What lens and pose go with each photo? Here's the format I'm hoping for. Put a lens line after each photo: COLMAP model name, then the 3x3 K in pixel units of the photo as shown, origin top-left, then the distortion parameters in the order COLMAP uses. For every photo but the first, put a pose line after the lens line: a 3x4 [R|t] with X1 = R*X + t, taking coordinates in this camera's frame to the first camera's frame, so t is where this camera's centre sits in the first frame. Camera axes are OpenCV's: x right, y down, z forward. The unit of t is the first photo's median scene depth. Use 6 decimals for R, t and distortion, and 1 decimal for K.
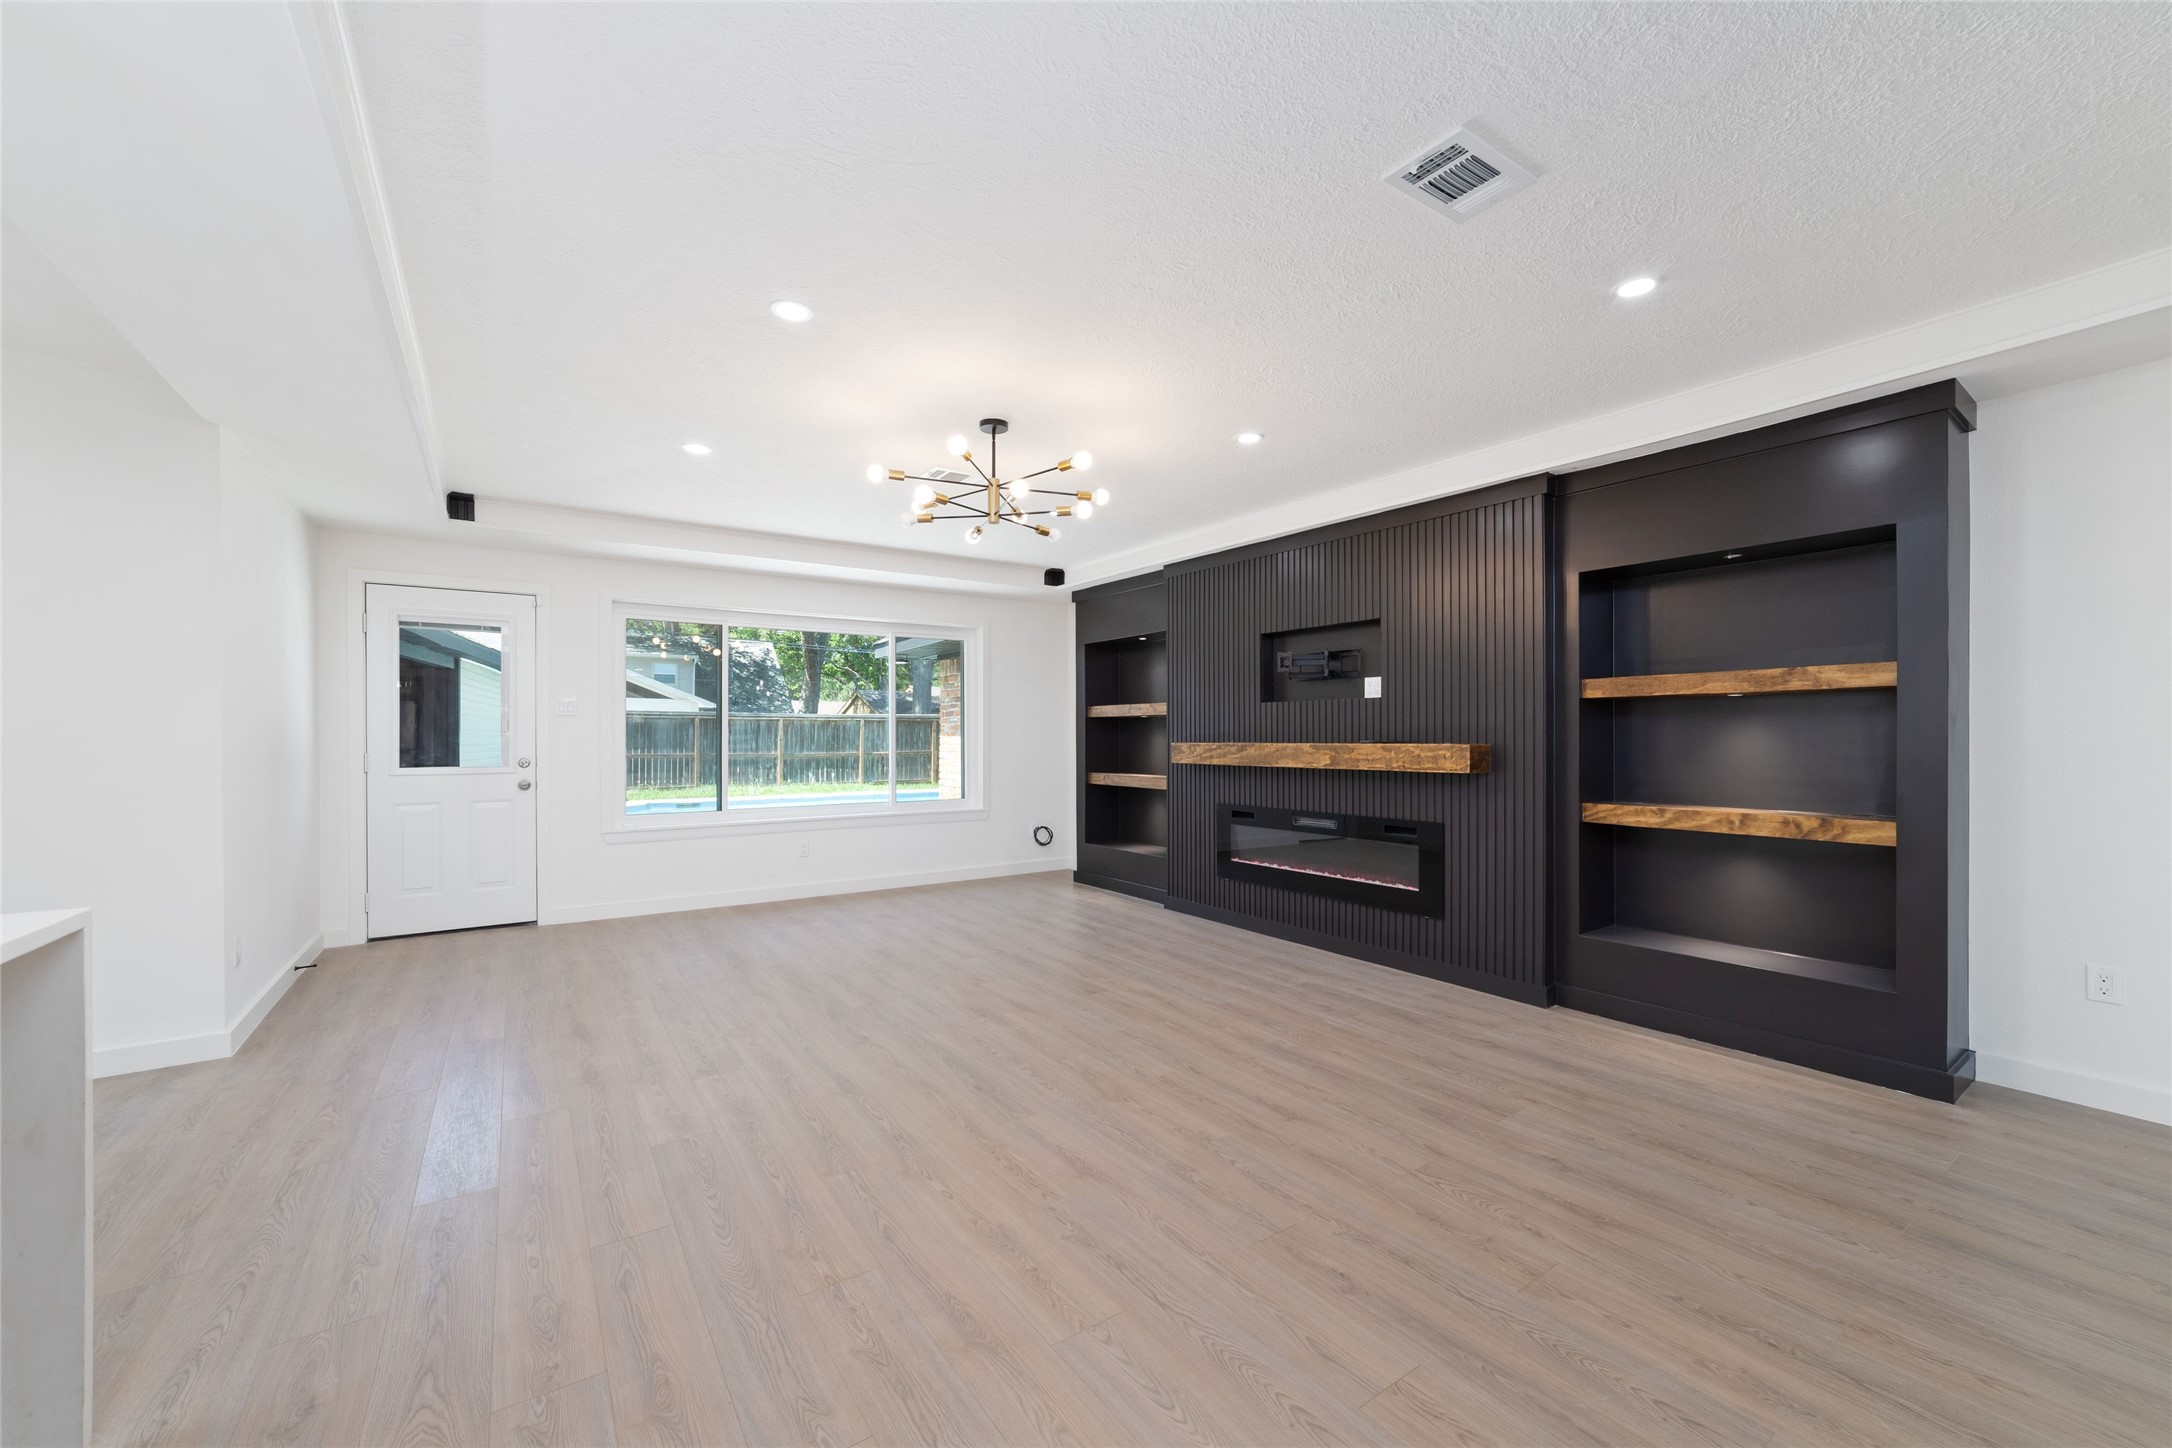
lens RADIAL K [[840.0, 0, 1069.4], [0, 840.0, 742.7], [0, 0, 1]] dist [-0.017096, 0.004899]
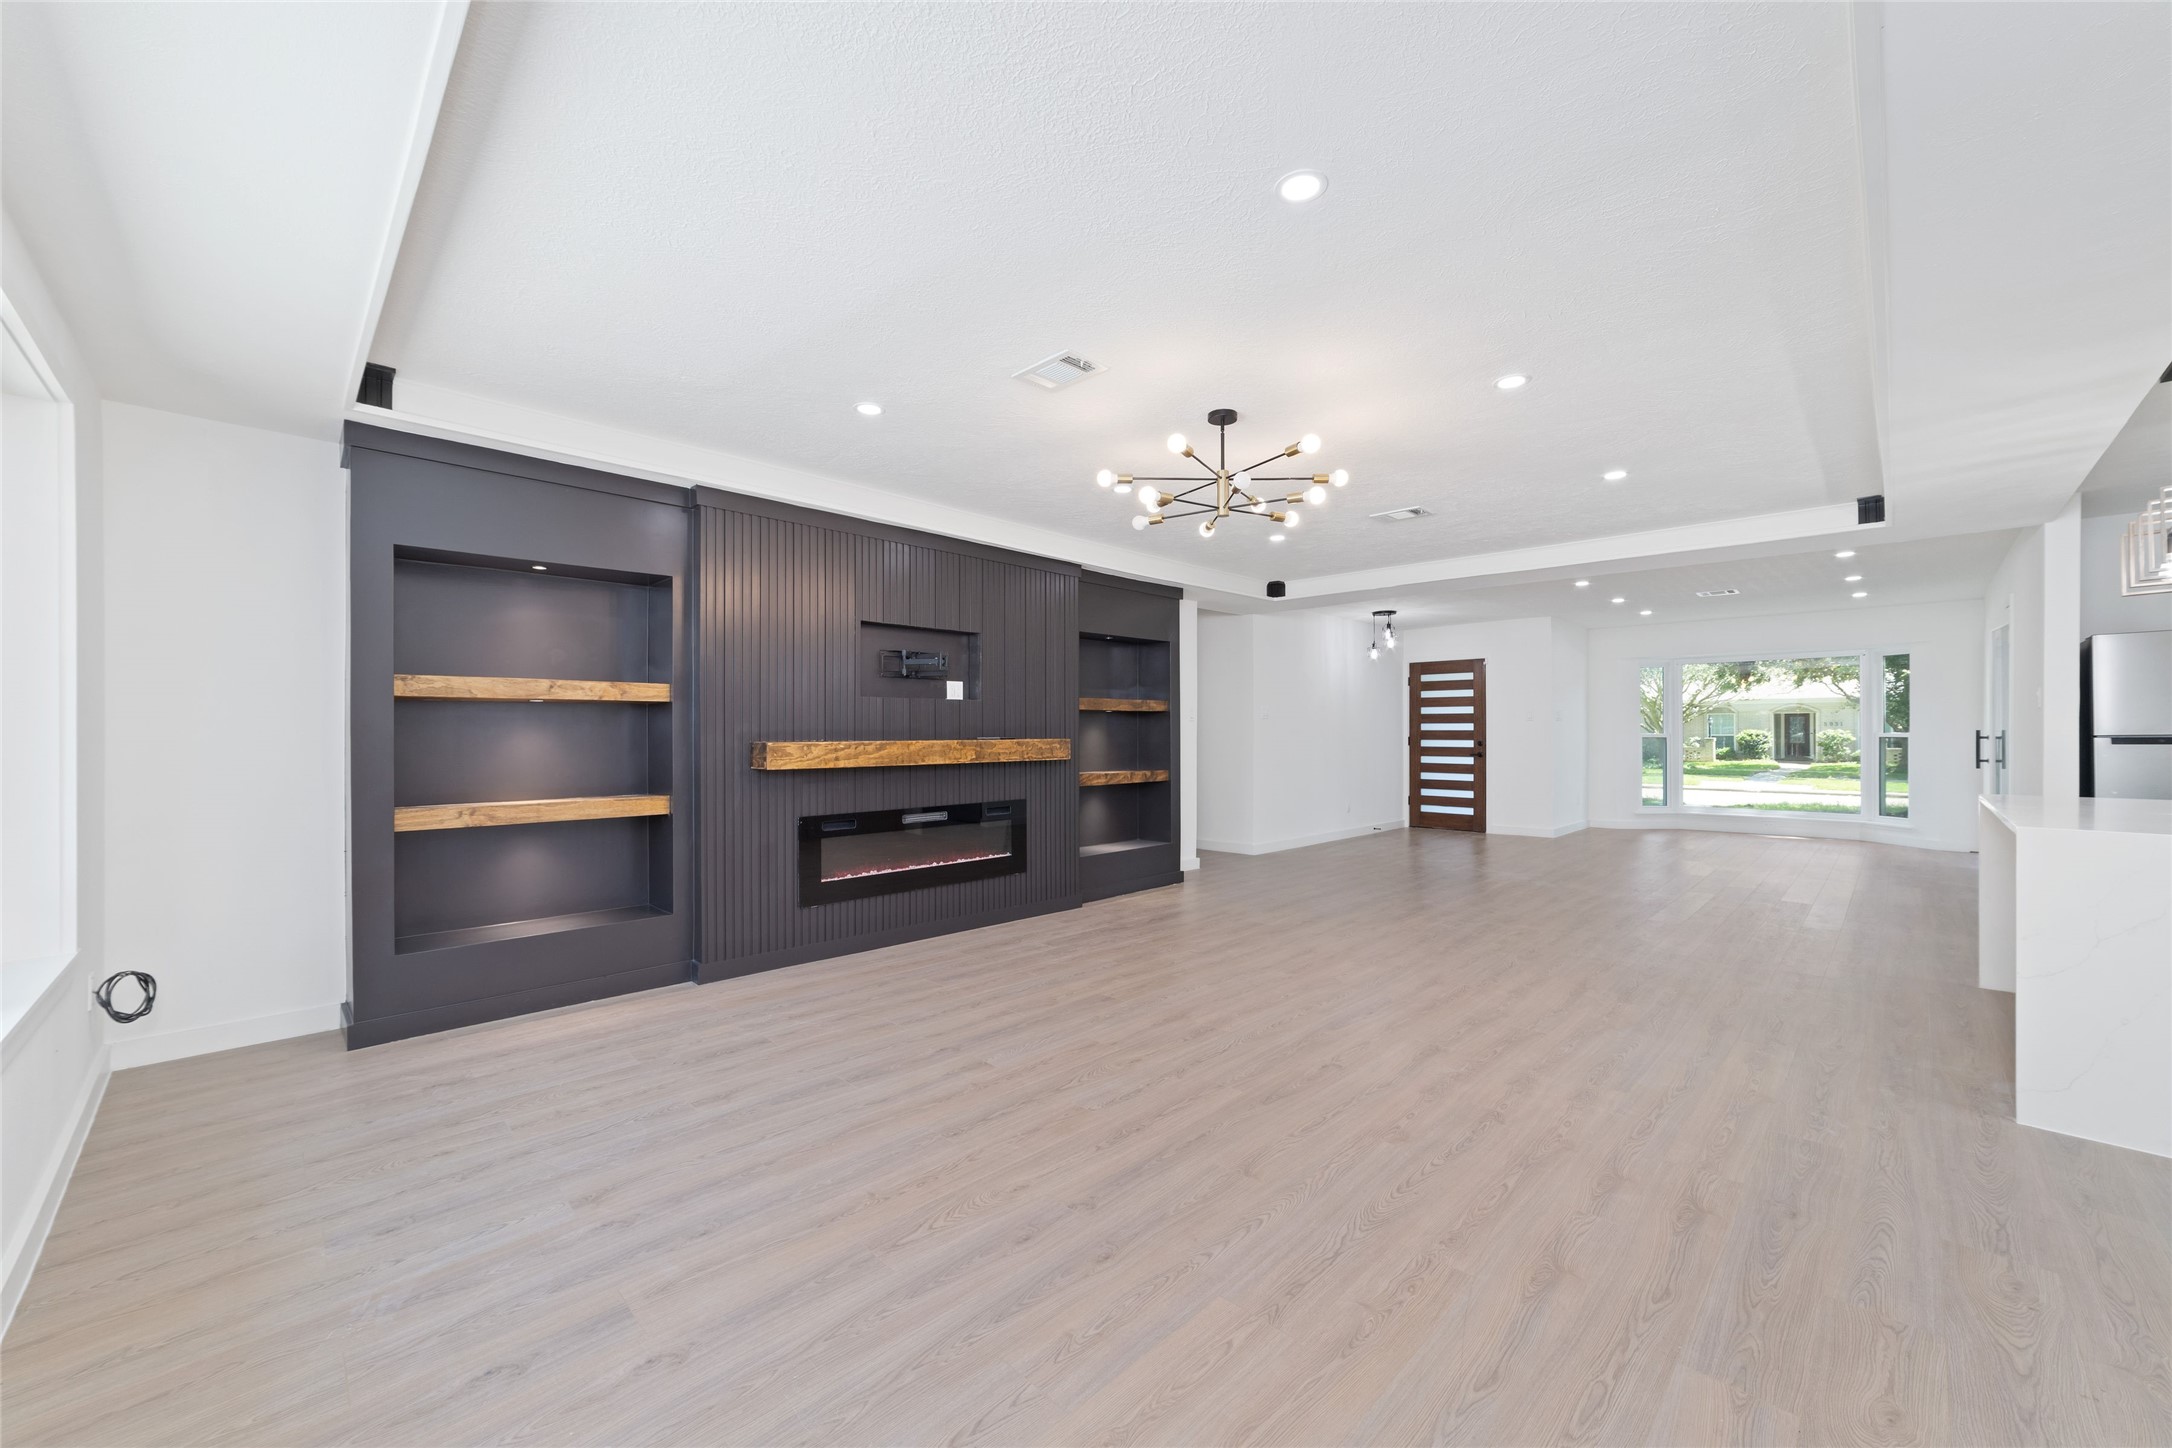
lens RADIAL K [[840.0, 0, 1099.9], [0, 840.0, 740.9], [0, 0, 1]] dist [-0.017096, 0.004899]
pose [[-0.206165, -0.008605, 0.978479, -0.900605], [0.008924, 0.999903, 0.010674, -0.009227], [-0.978477, 0.010933, -0.206068, 1.189708]]
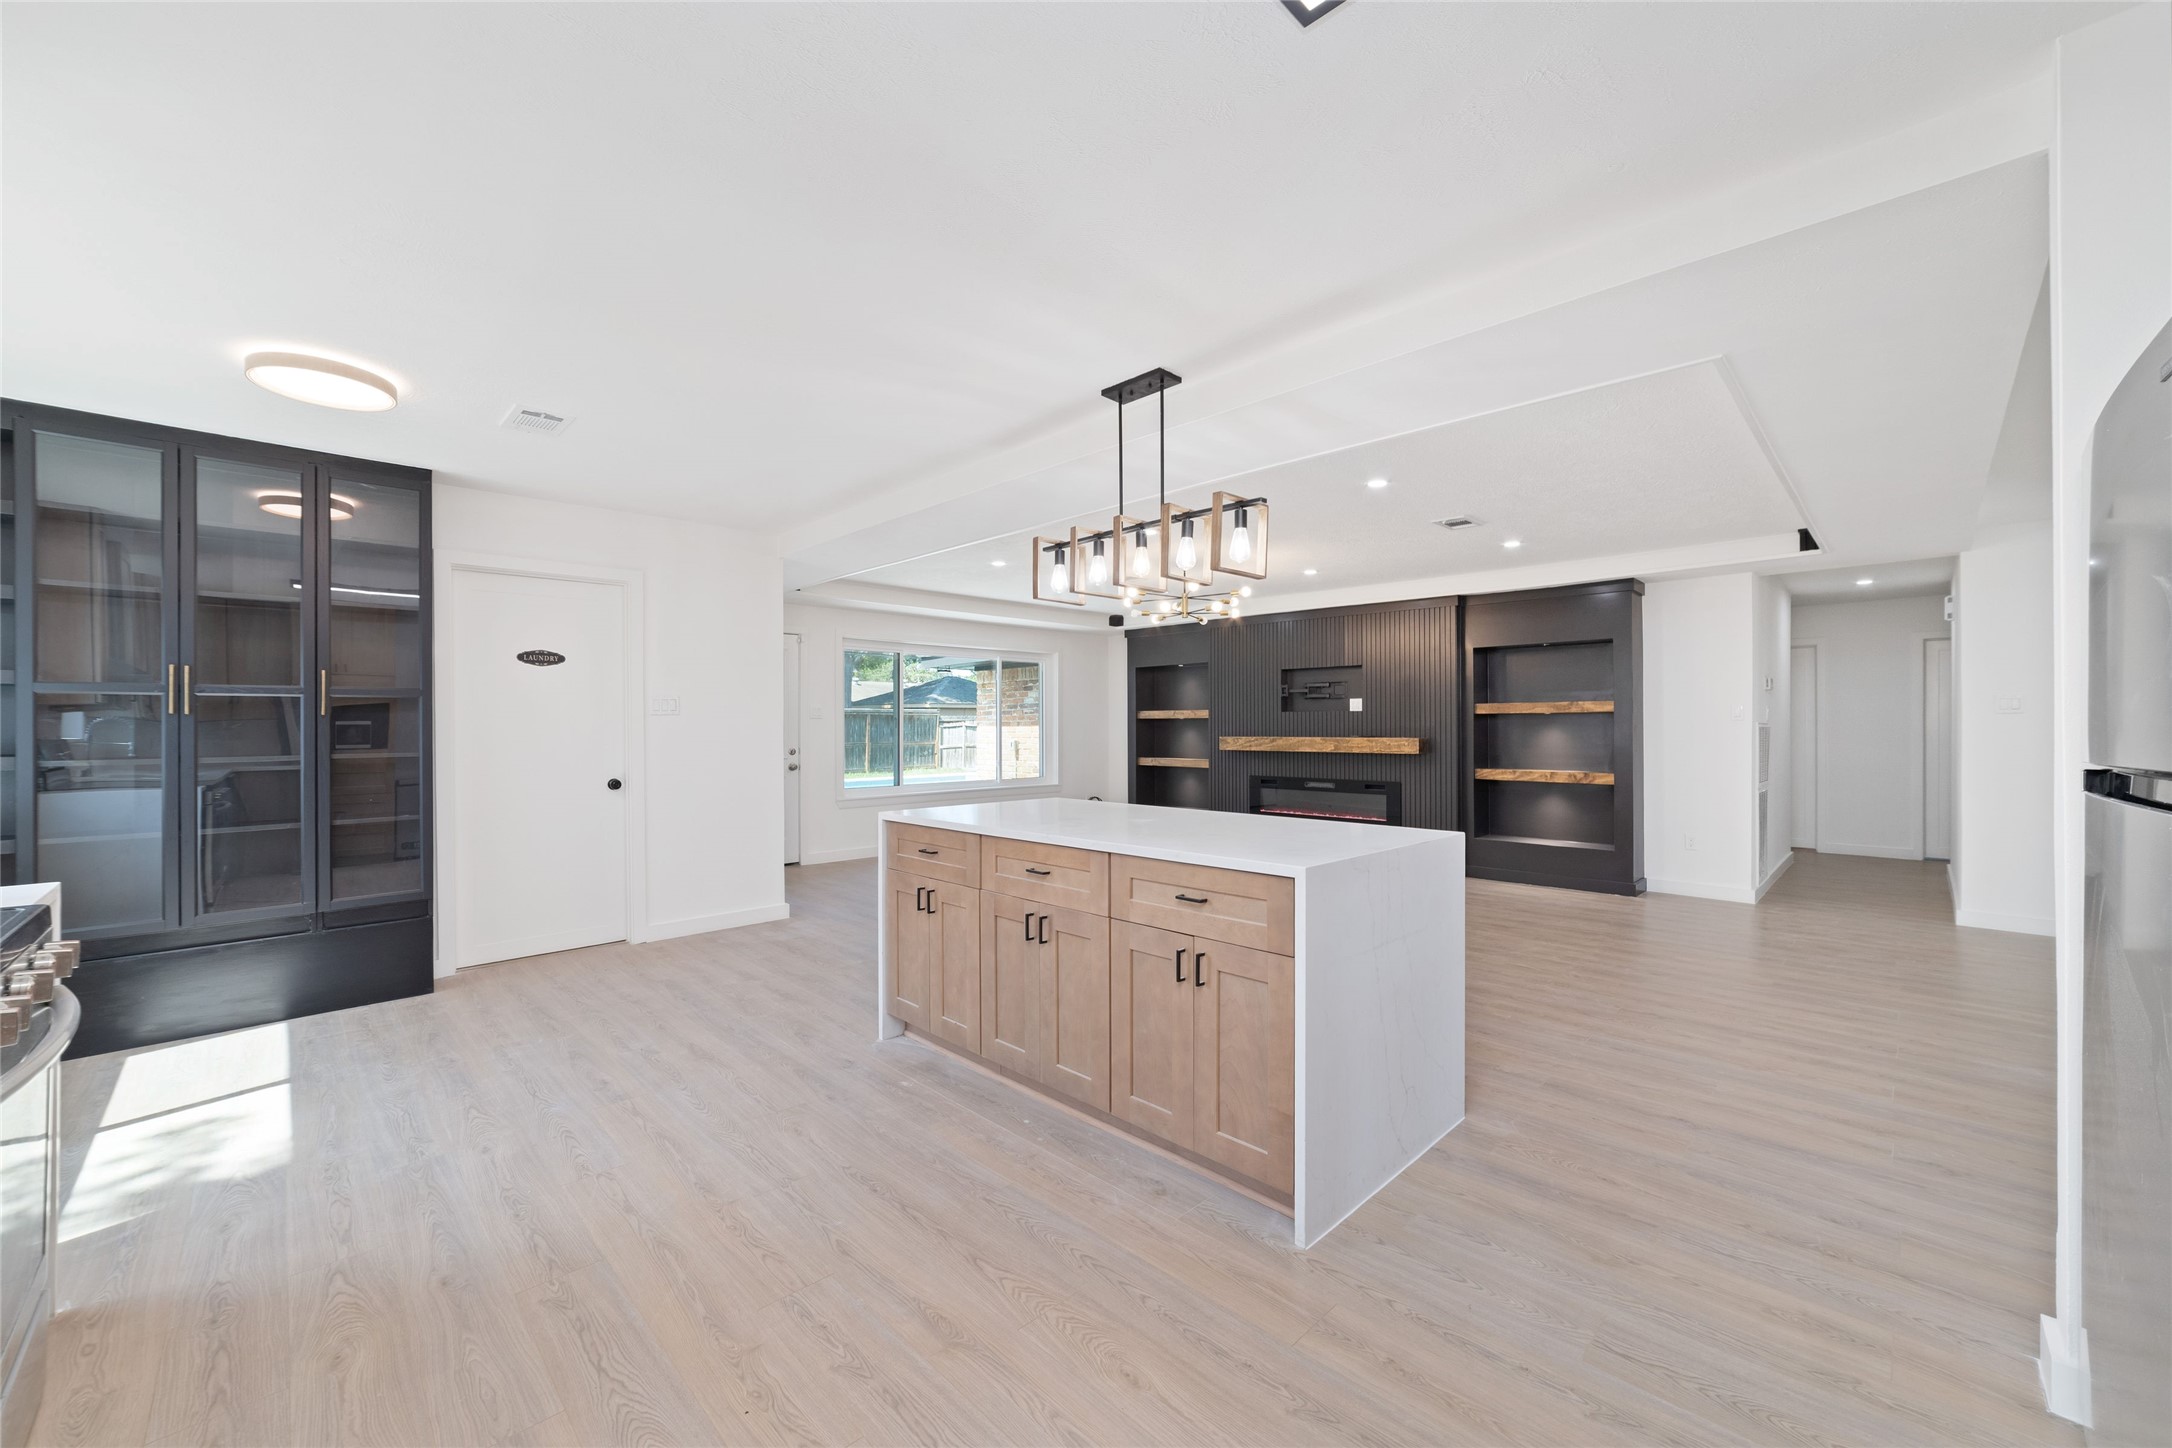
lens RADIAL K [[840.0, 0, 1072.4], [0, 840.0, 730.9], [0, 0, 1]] dist [-0.017096, 0.004899]
pose [[0.984644, 0.000272, 0.174572, -0.573000], [0.000635, 0.999987, -0.005138, -0.004385], [-0.174571, 0.005170, 0.984631, -0.661349]]
